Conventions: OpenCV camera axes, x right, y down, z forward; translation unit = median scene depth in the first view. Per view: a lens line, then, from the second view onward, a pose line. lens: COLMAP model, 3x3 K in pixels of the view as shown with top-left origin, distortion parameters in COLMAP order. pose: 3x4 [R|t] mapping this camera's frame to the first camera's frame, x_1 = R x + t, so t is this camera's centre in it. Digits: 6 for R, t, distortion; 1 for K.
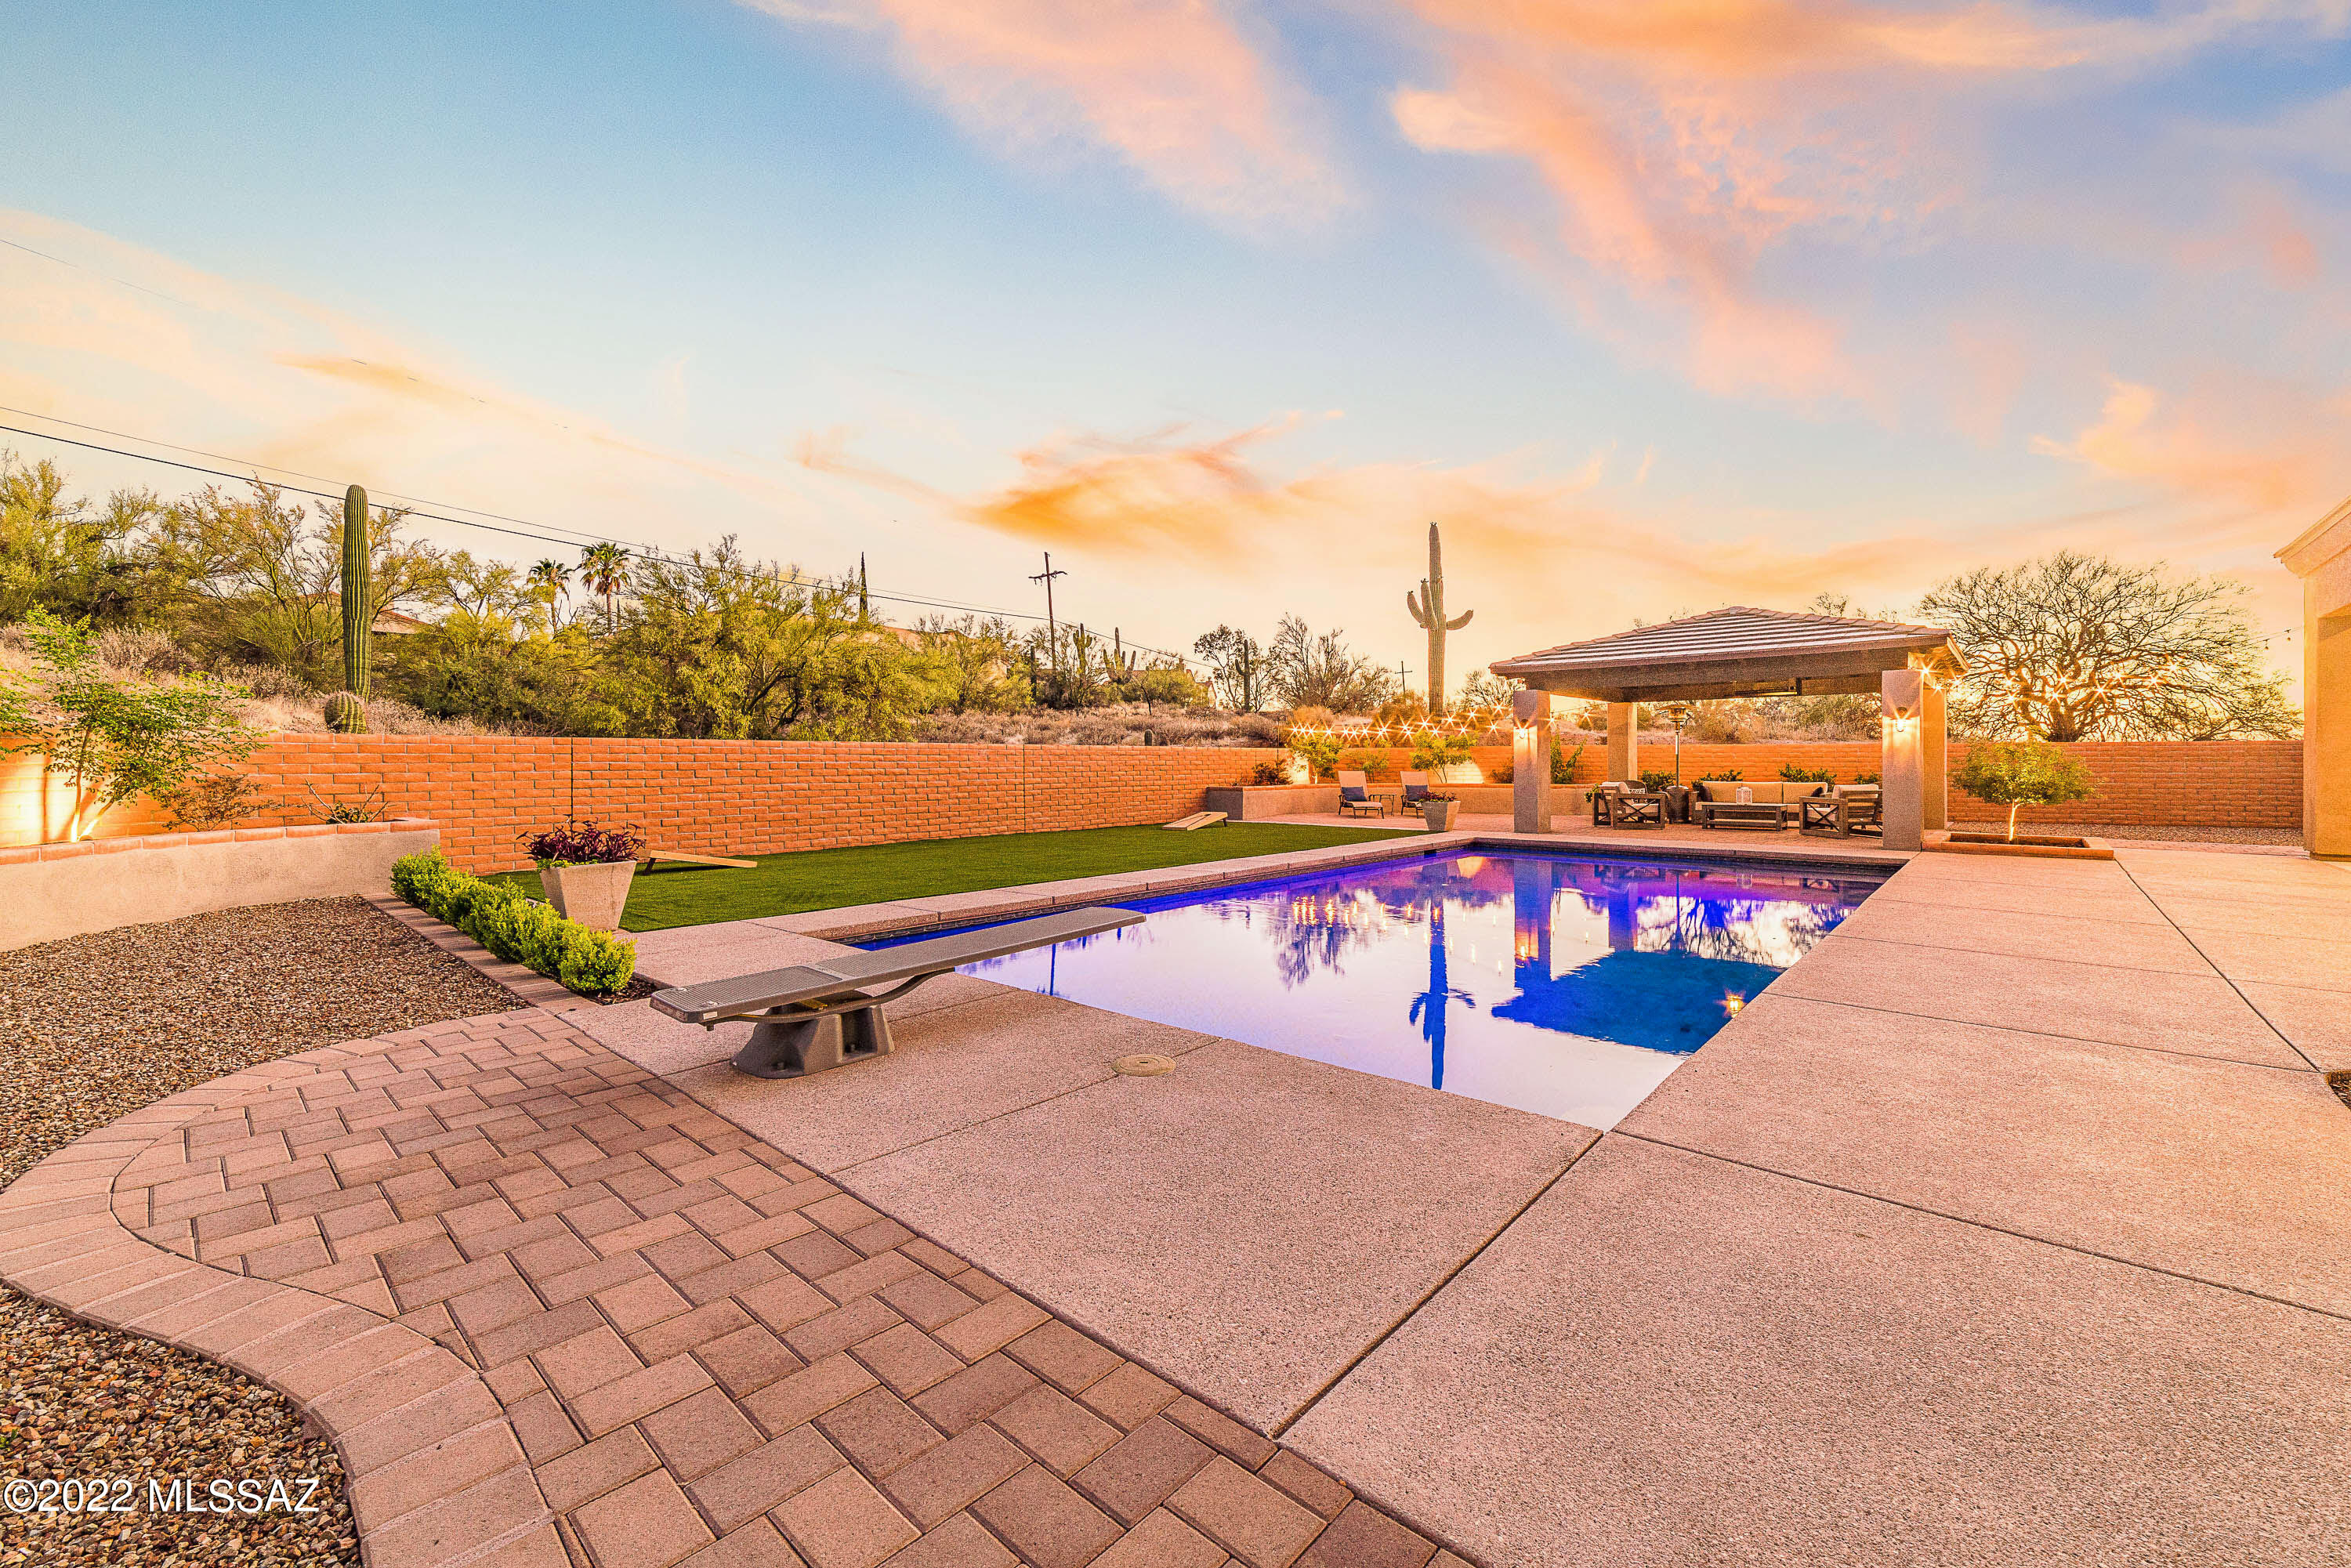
lens RADIAL K [[945.4, 0, 1164.4], [0, 945.4, 763.2], [0, 0, 1]] dist [-0.008714, 0.000061]
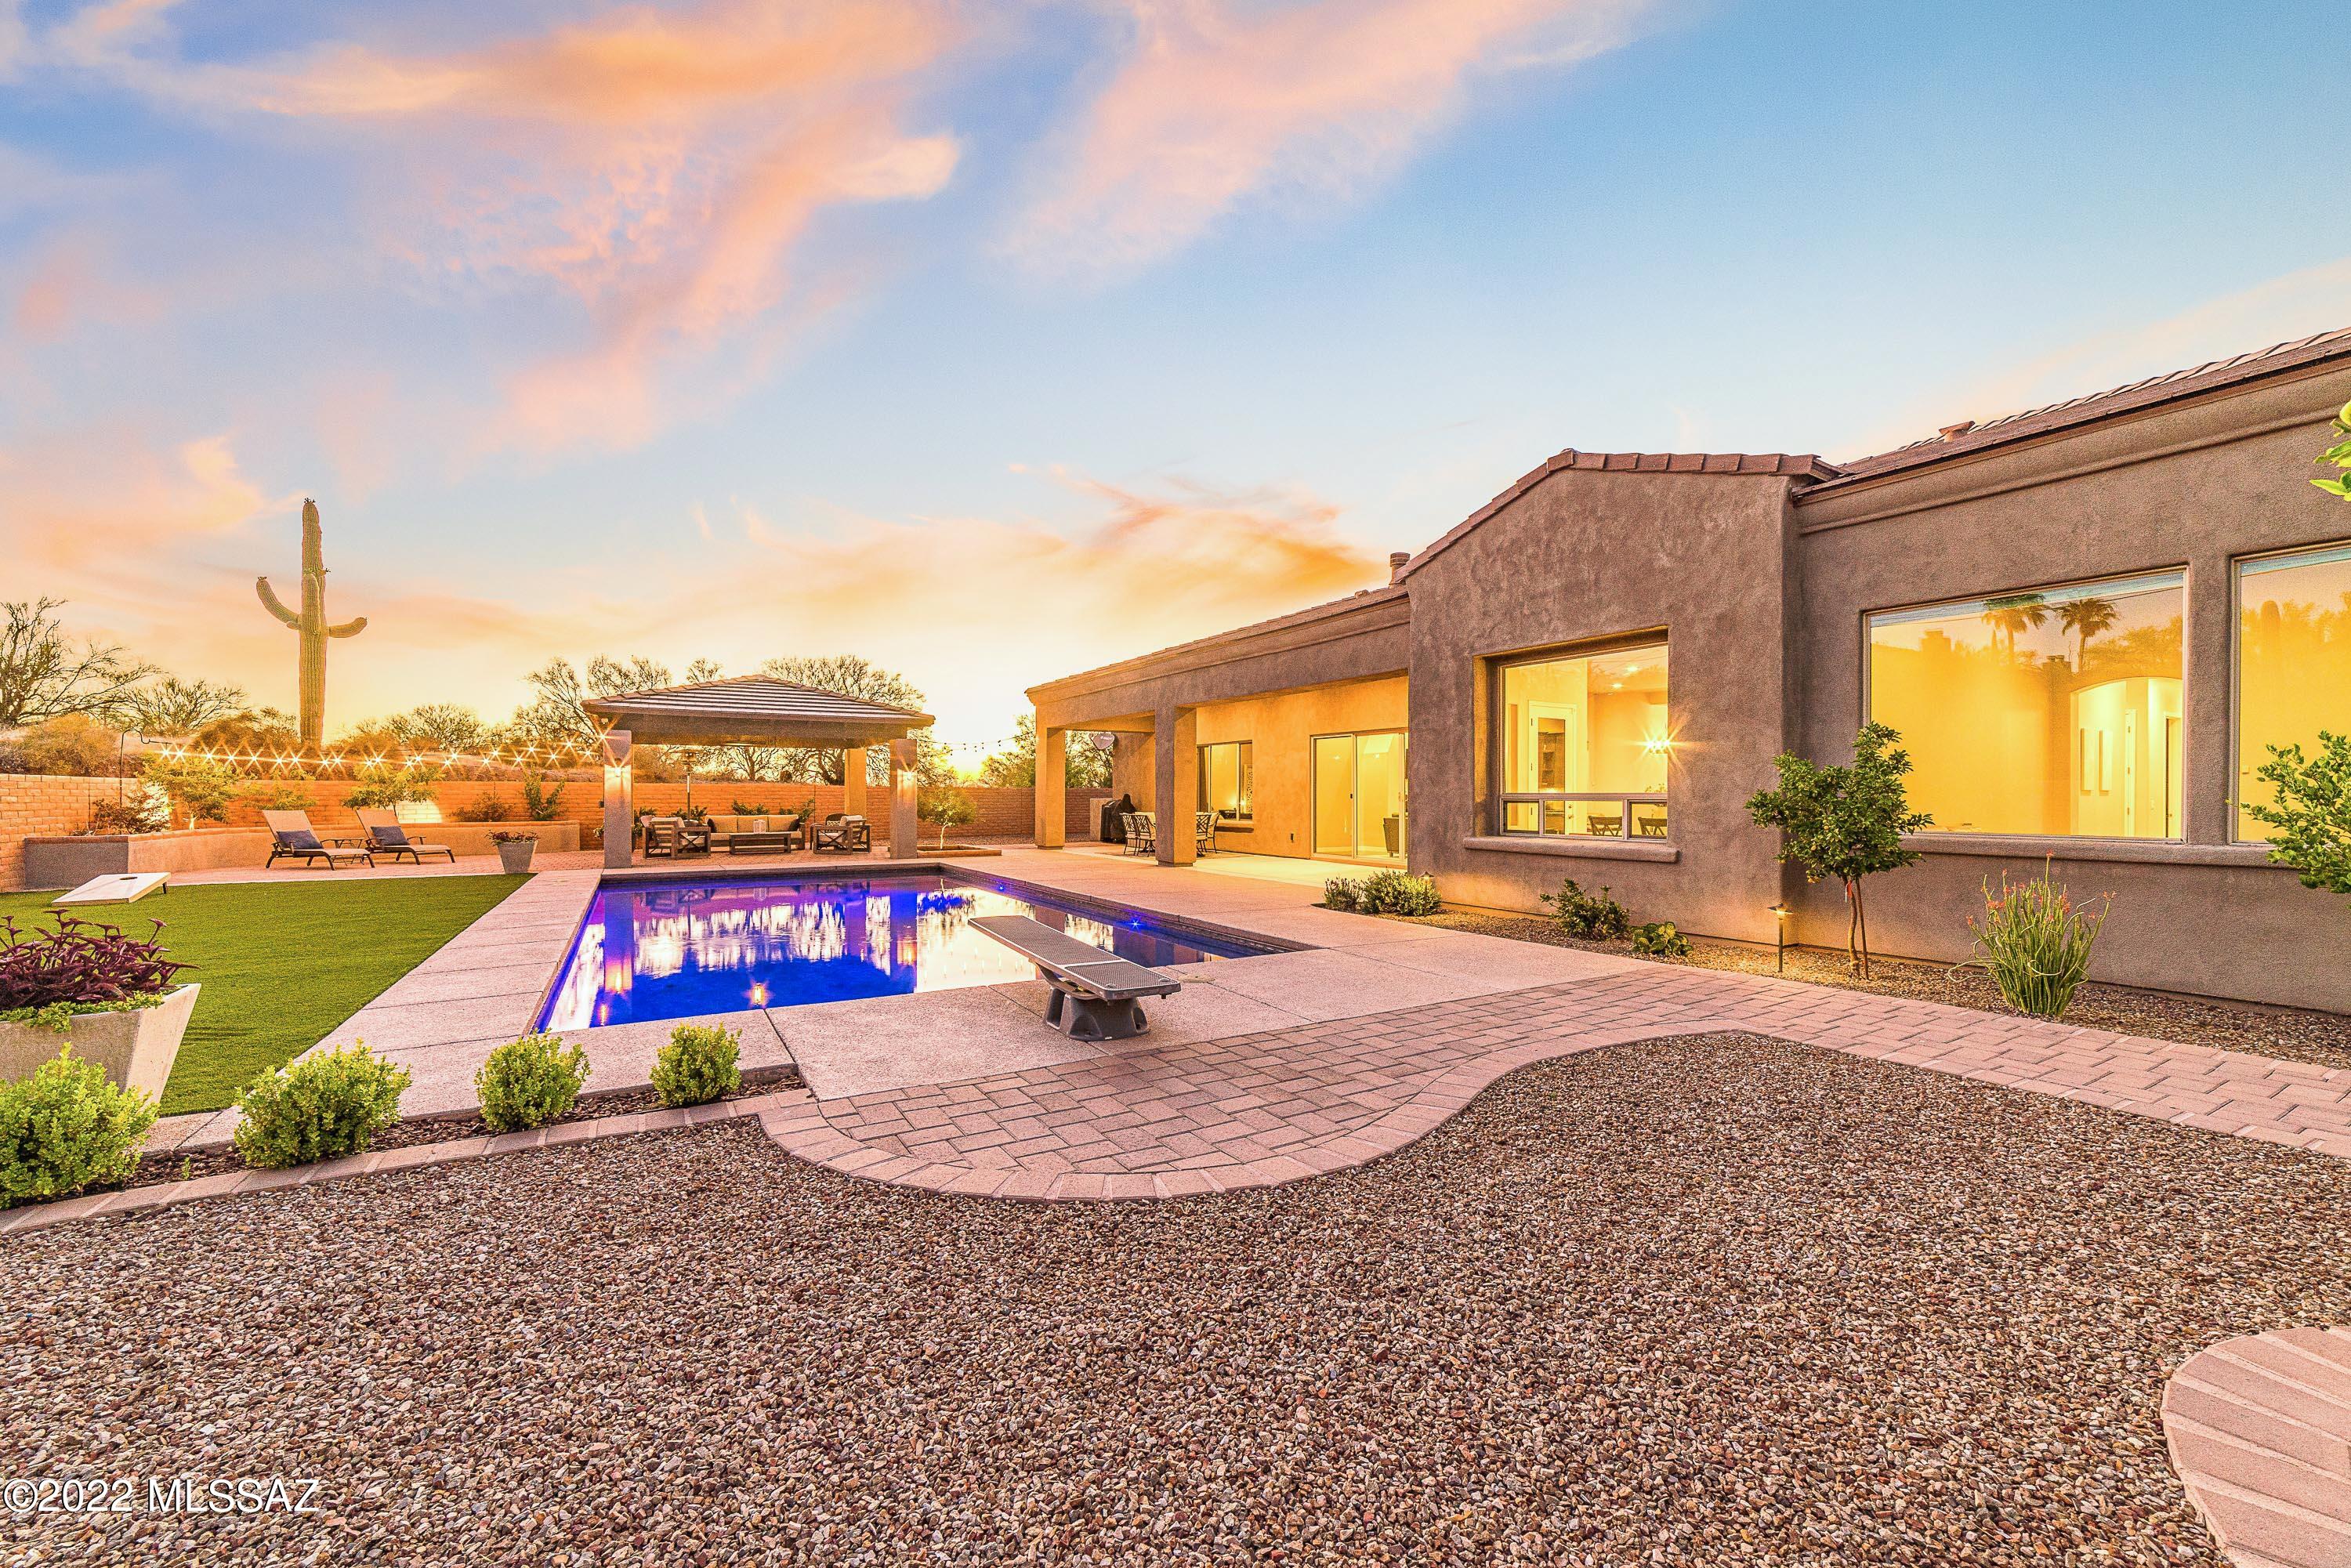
lens RADIAL K [[903.8, 0, 1175.5], [0, 903.8, 784.0], [0, 0, 1]] dist [-0.017541, -0.000066]
pose [[0.295738, 0.016260, 0.955131, -0.261446], [-0.000853, 0.999859, -0.016757, -0.001719], [-0.955269, 0.004141, 0.295710, 0.087436]]
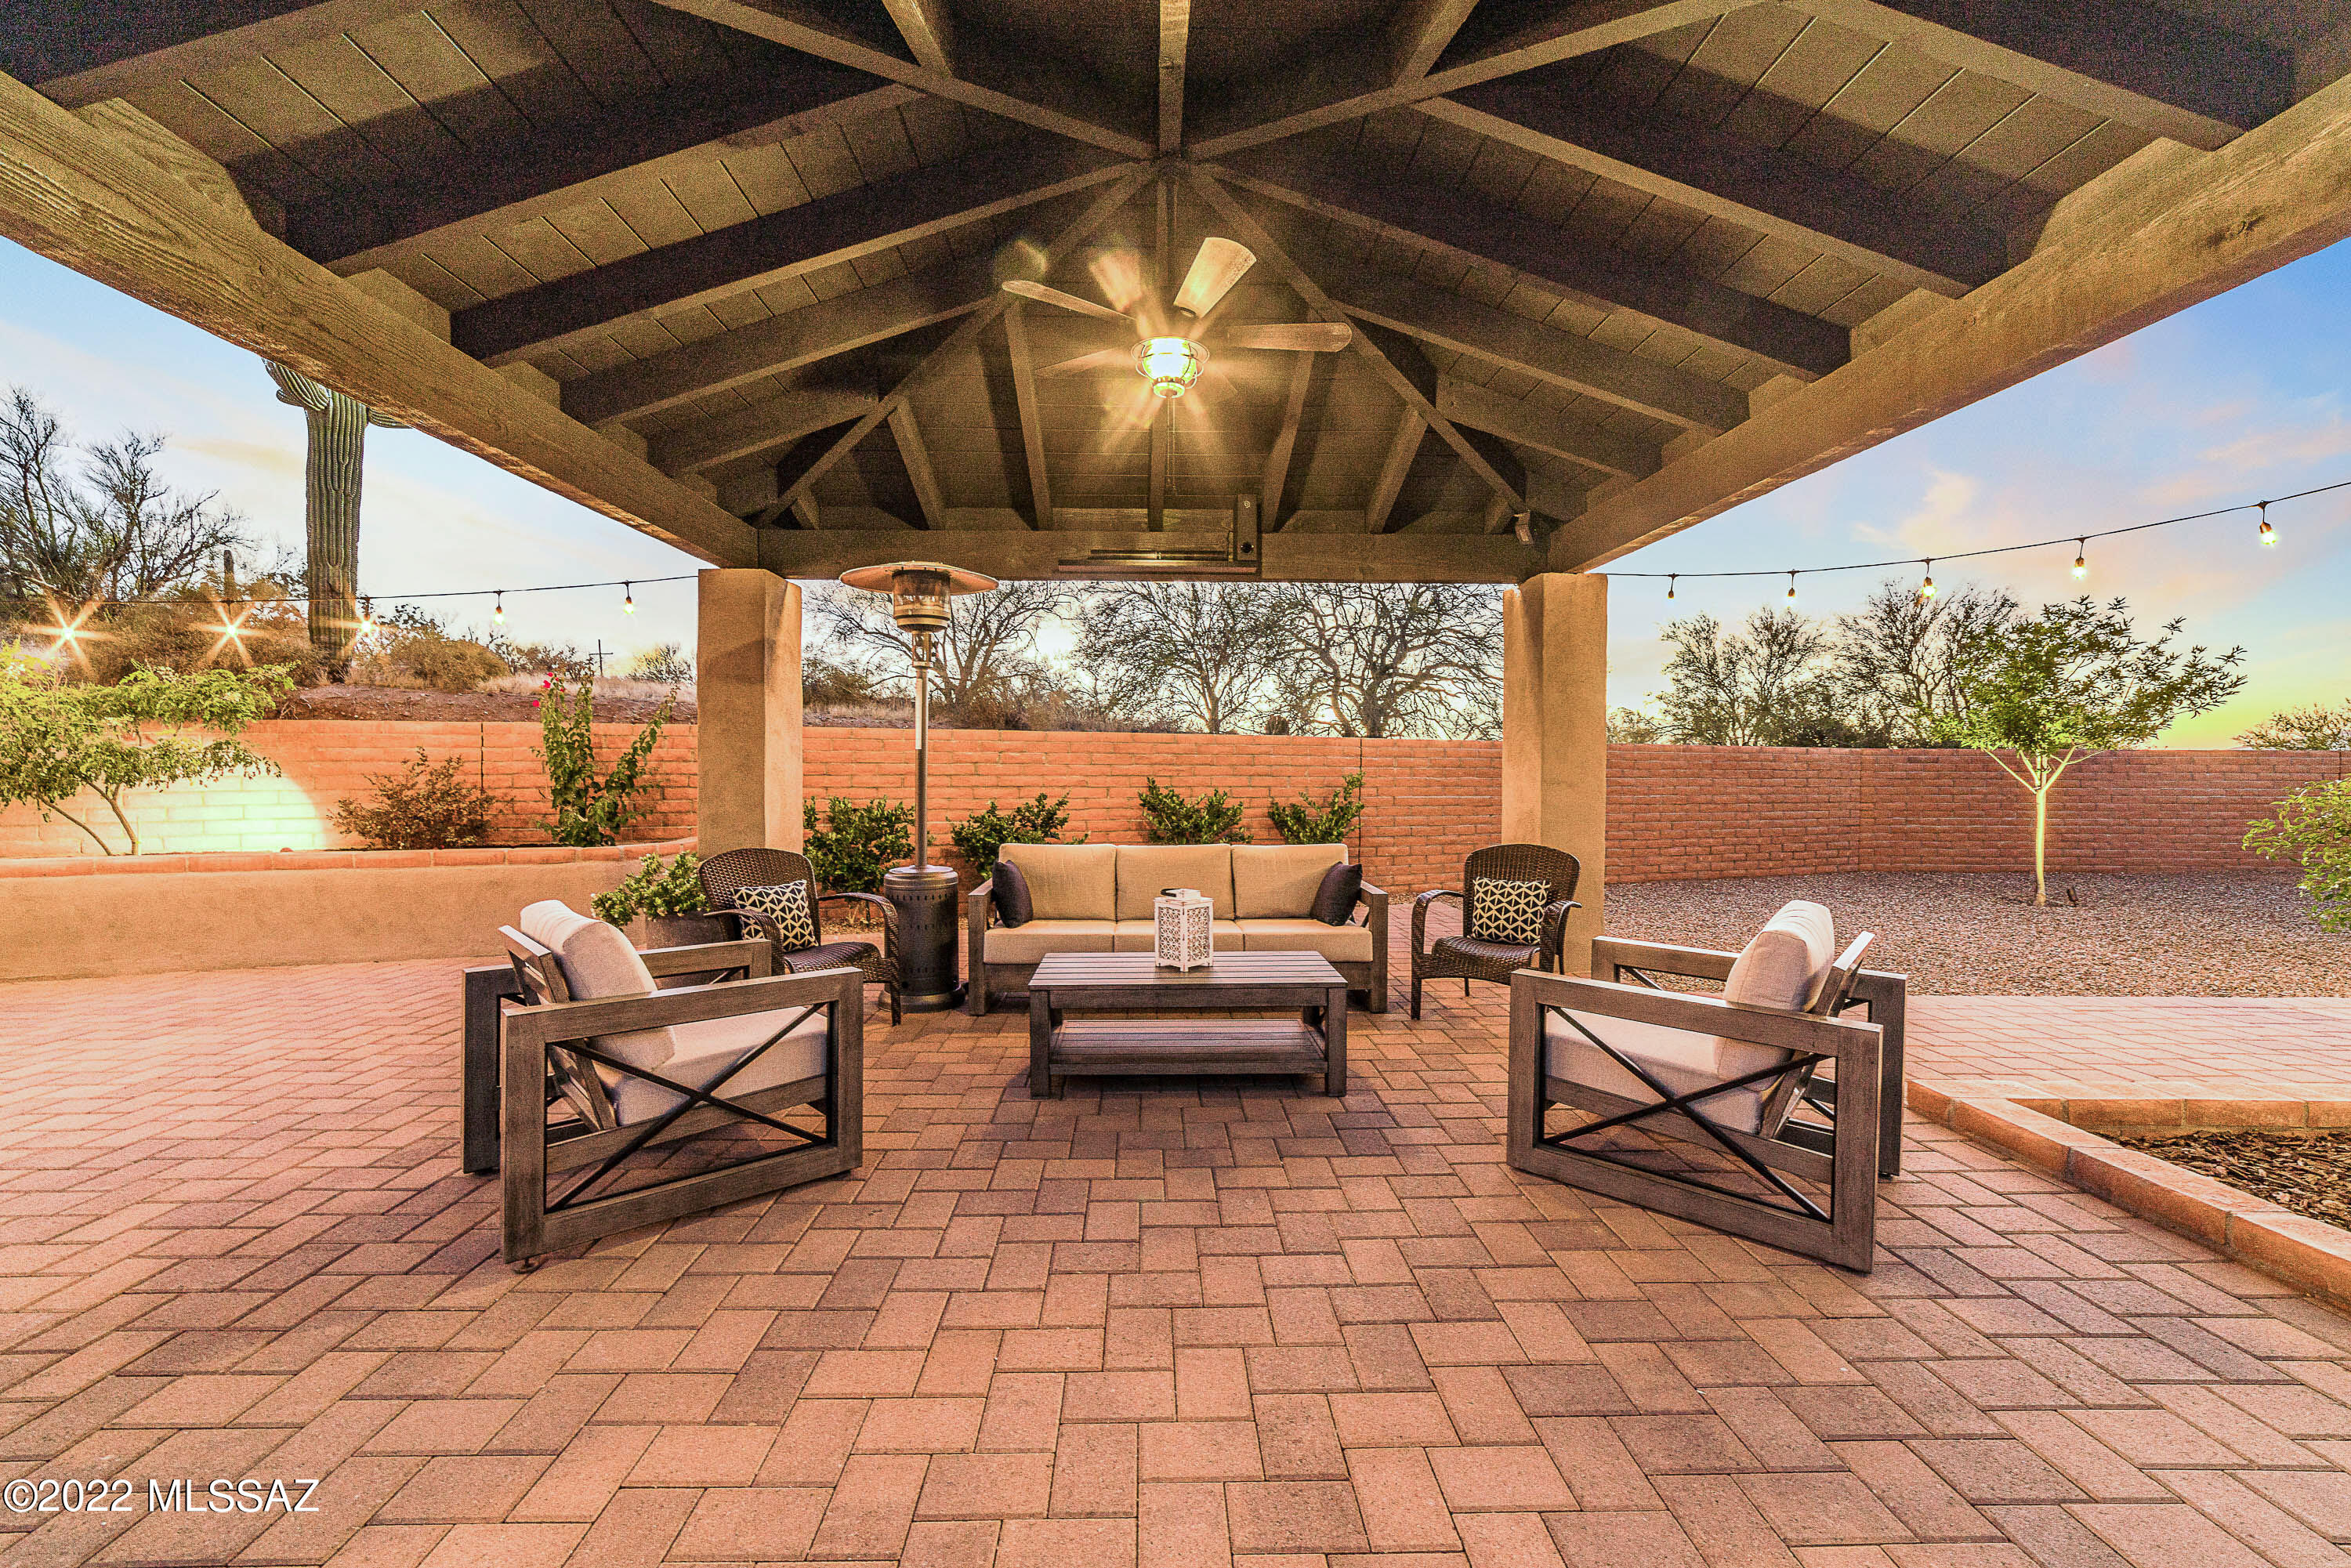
lens RADIAL K [[945.4, 0, 1164.4], [0, 945.4, 763.2], [0, 0, 1]] dist [-0.008714, 0.000061]
pose [[0.727332, 0.006634, 0.686254, 0.325152], [-0.003348, 0.999976, -0.006118, -0.003434], [-0.686278, 0.002152, 0.727337, 0.601692]]
